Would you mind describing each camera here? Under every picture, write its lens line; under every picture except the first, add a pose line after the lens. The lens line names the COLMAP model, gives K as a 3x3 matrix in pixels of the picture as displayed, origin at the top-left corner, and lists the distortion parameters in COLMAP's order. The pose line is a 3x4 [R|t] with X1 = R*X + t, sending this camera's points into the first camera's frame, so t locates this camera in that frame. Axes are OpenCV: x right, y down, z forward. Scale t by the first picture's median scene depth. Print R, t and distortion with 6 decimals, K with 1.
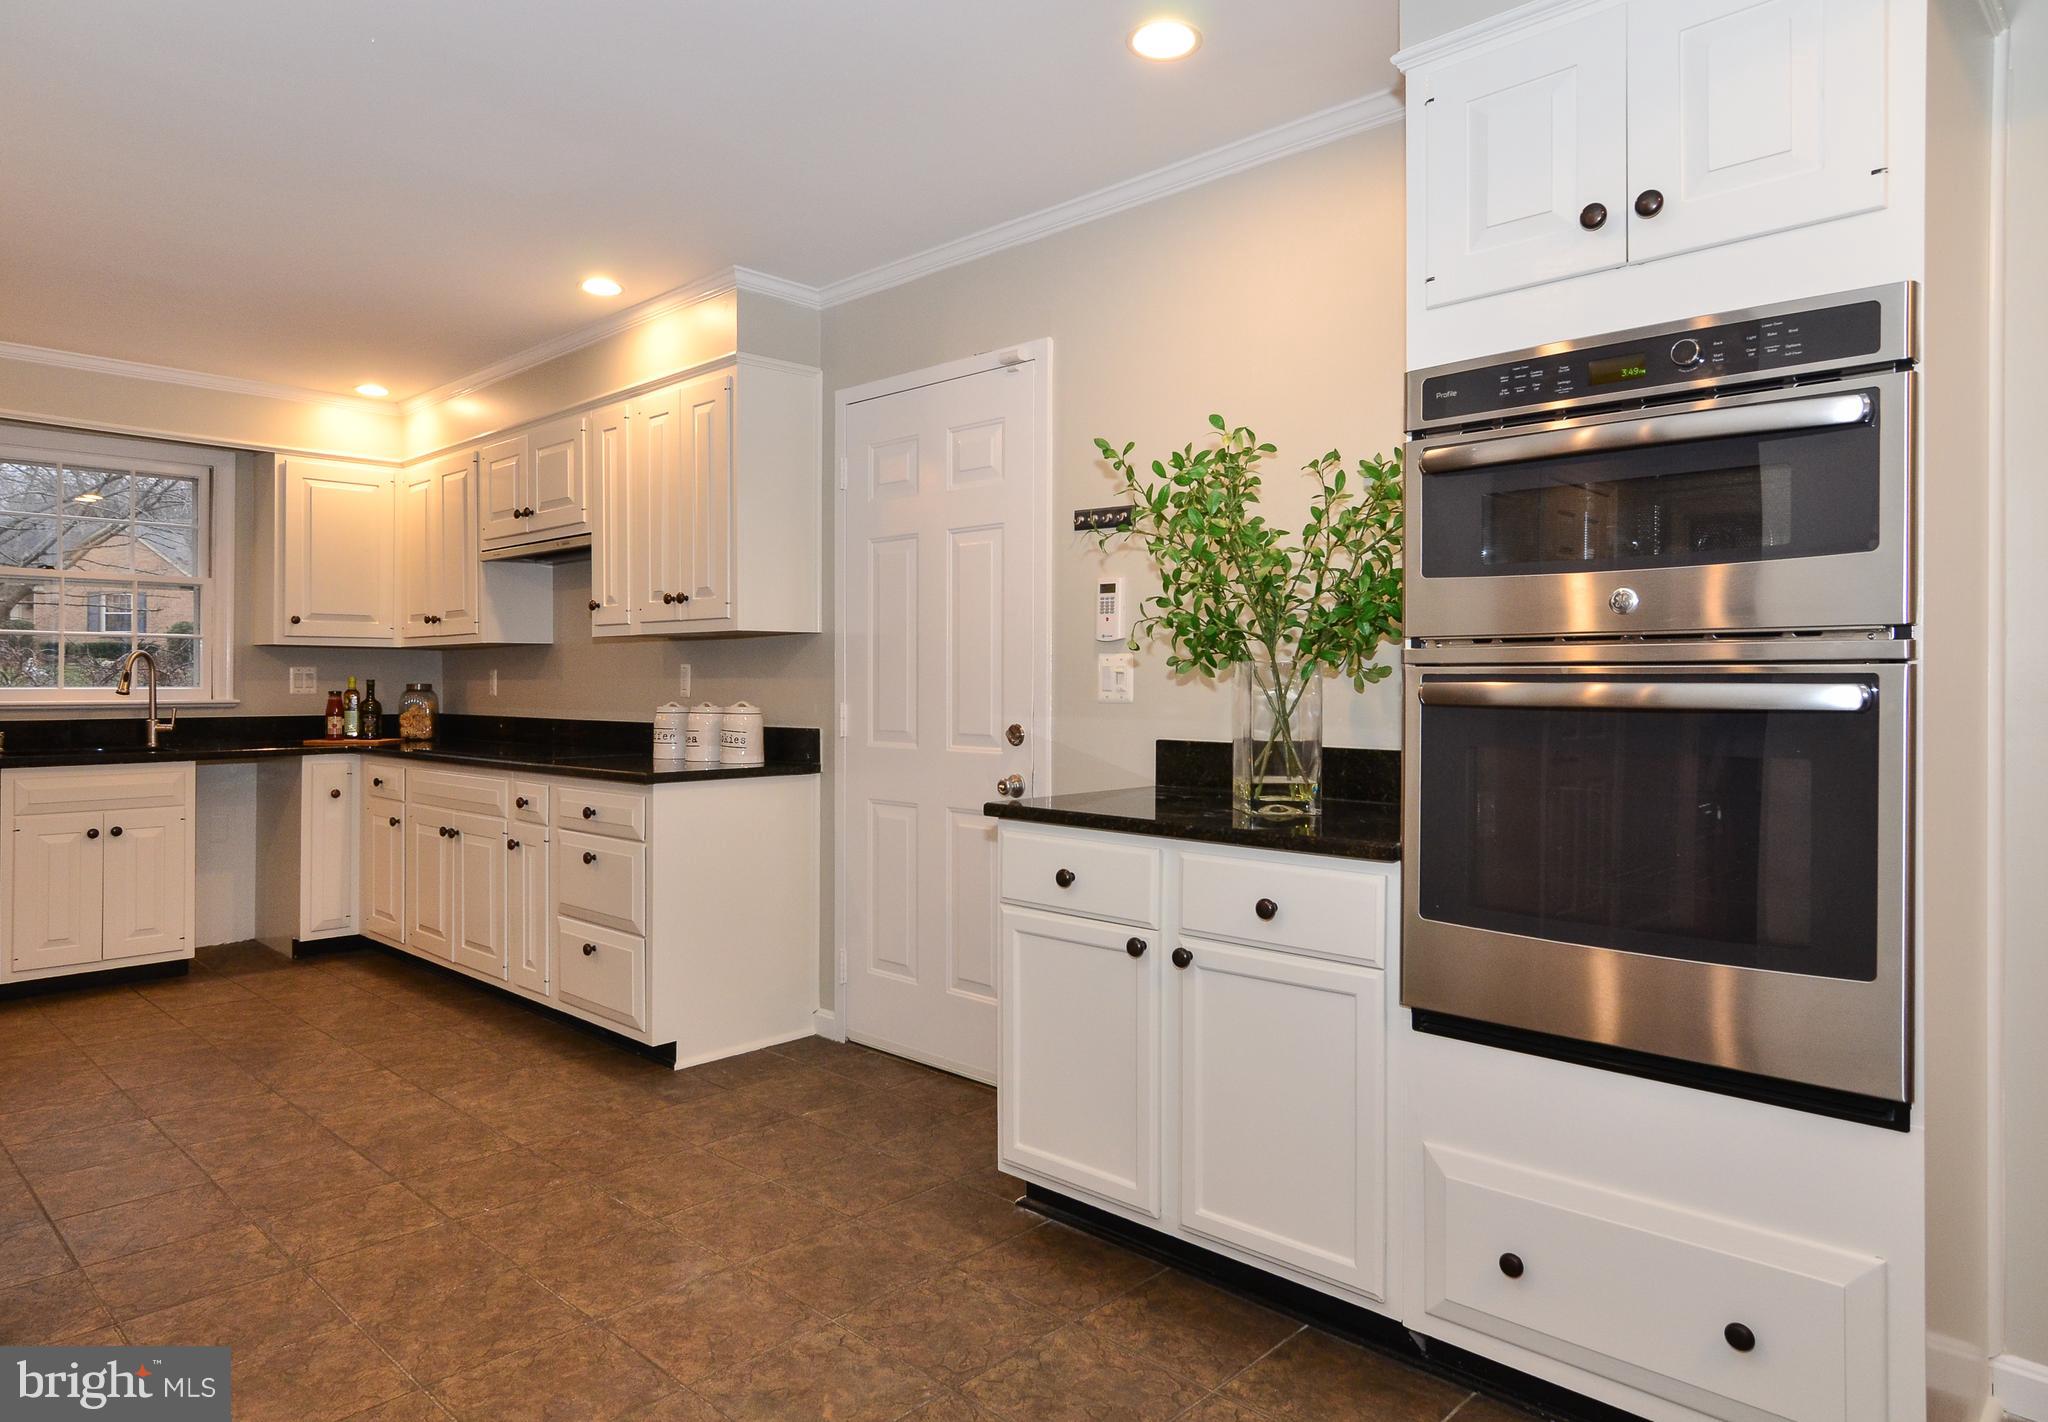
lens RADIAL K [[1285.9, 0, 1022.1], [0, 1285.9, 677.1], [0, 0, 1]] dist [-0.007606, -0.001083]
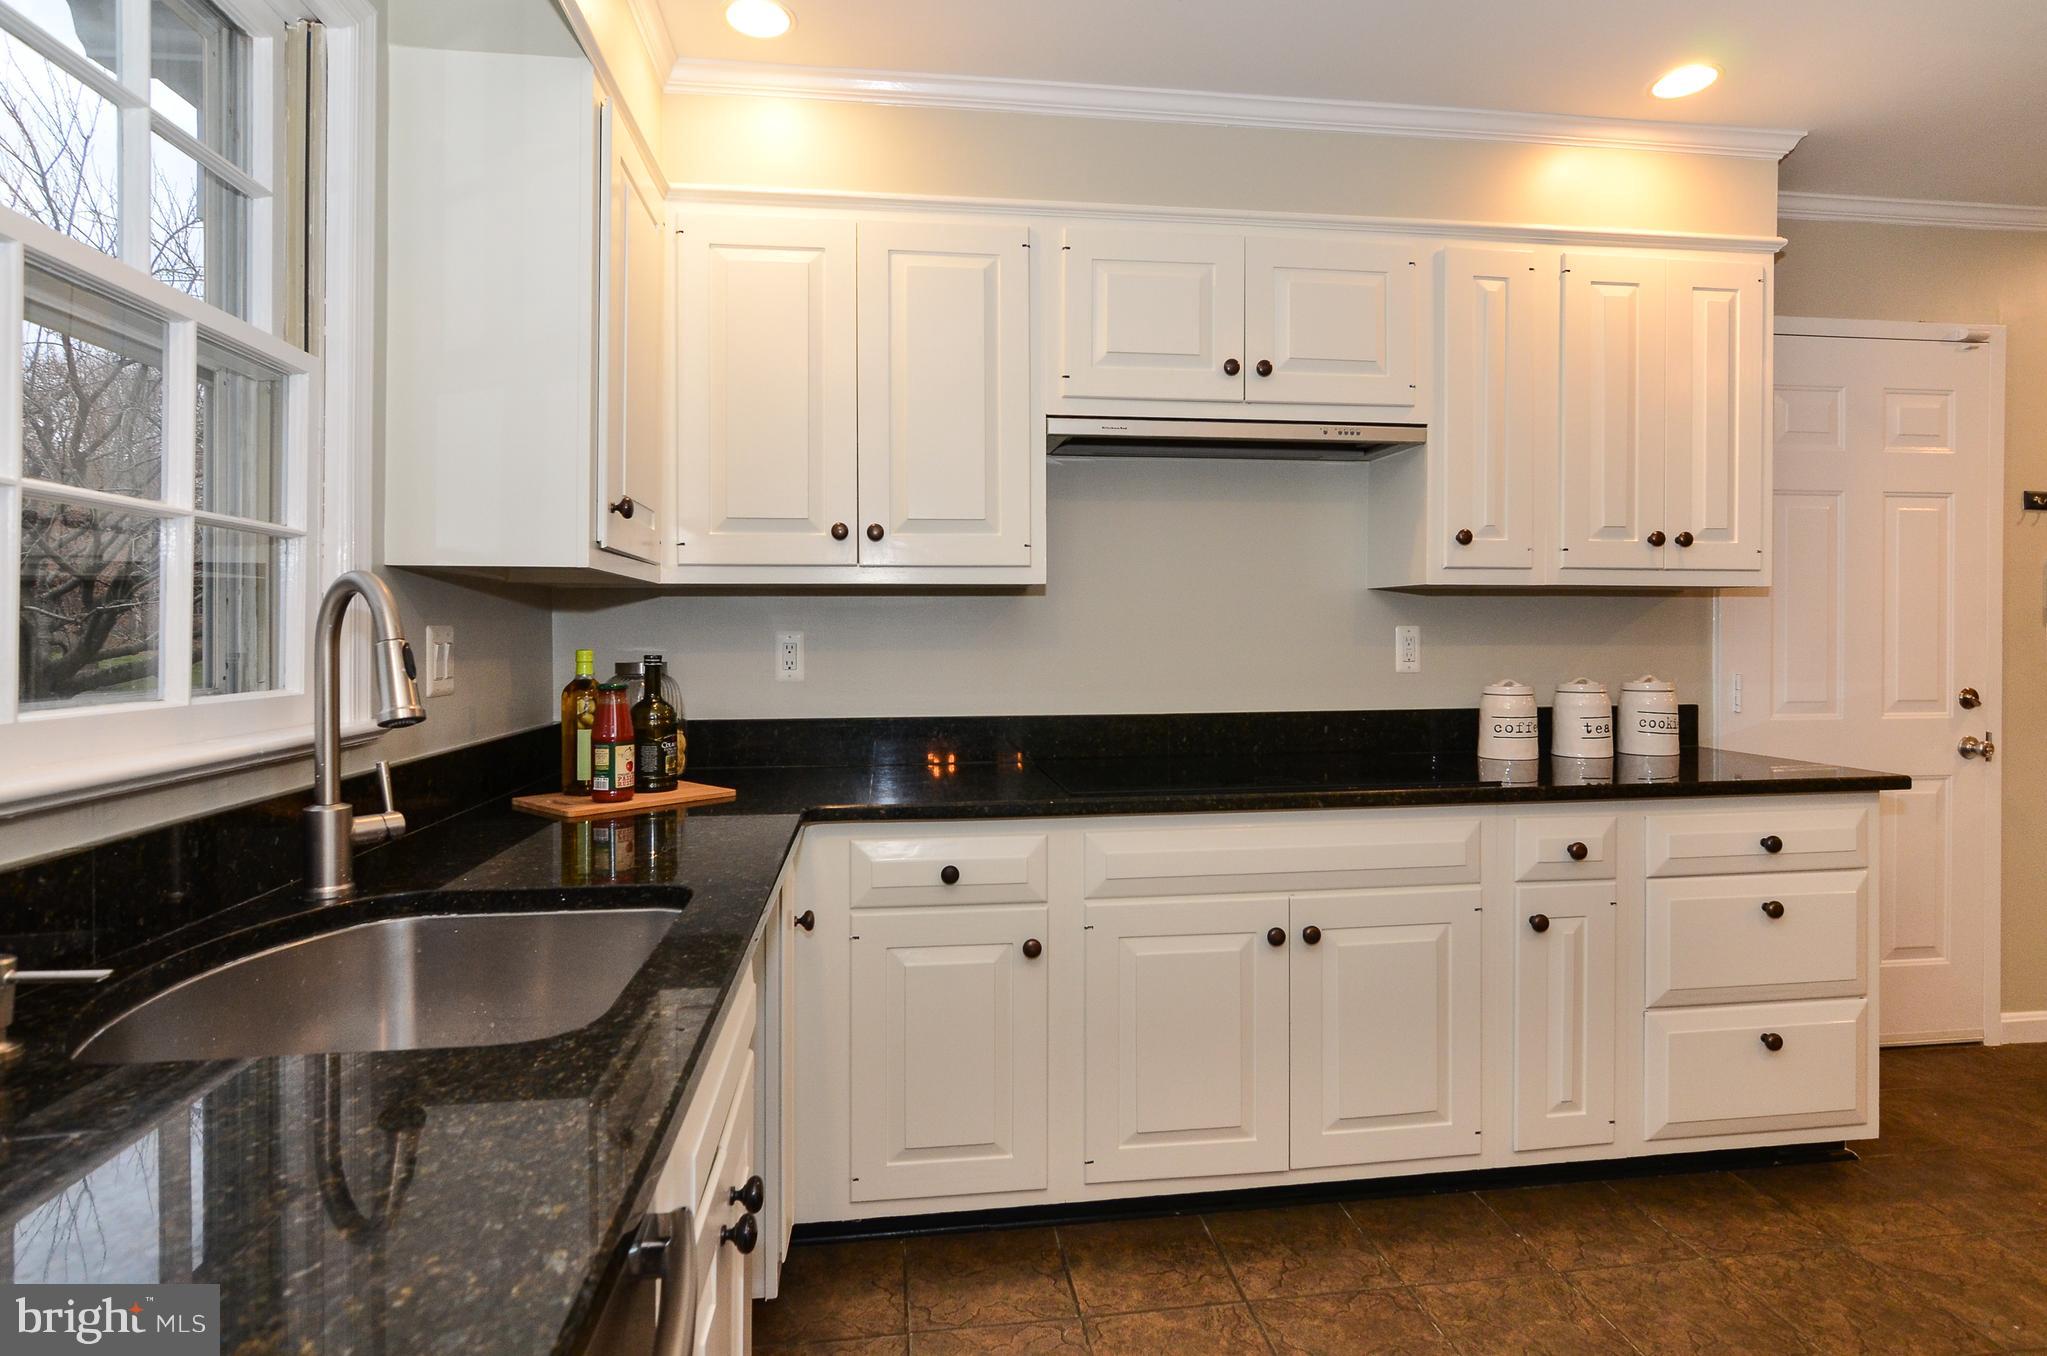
lens RADIAL K [[1060.2, 0, 1022.1], [0, 1060.2, 633.4], [0, 0, 1]] dist [-0.007474, 0.000527]
pose [[0.611479, -0.000402, 0.791260, -0.588154], [0.001469, 0.999999, -0.000628, -0.004411], [-0.791259, 0.001546, 0.611479, 0.554047]]
